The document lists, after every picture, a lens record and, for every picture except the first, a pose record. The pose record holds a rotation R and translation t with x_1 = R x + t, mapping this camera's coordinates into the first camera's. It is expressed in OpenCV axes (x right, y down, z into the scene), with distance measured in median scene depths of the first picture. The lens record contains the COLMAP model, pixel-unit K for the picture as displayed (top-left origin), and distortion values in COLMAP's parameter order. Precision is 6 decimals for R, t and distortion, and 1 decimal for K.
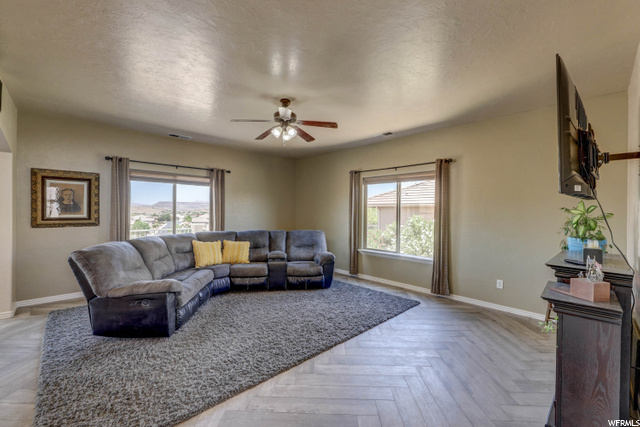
lens RADIAL K [[267.9, 0, 320.0], [0, 267.9, 213.5], [0, 0, 1]] dist [0.000534, 0.000063]
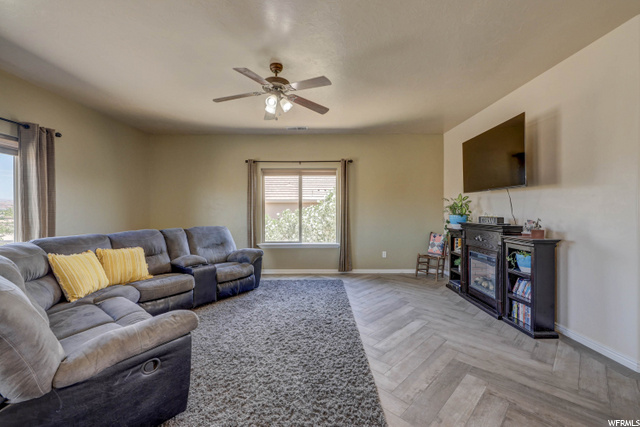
lens RADIAL K [[267.9, 0, 320.0], [0, 267.9, 213.5], [0, 0, 1]] dist [0.000534, 0.000063]
pose [[0.689563, -0.021791, 0.723898, -0.433616], [0.013720, 0.999761, 0.017025, 0.015584], [-0.724096, -0.001808, 0.689697, 0.215295]]
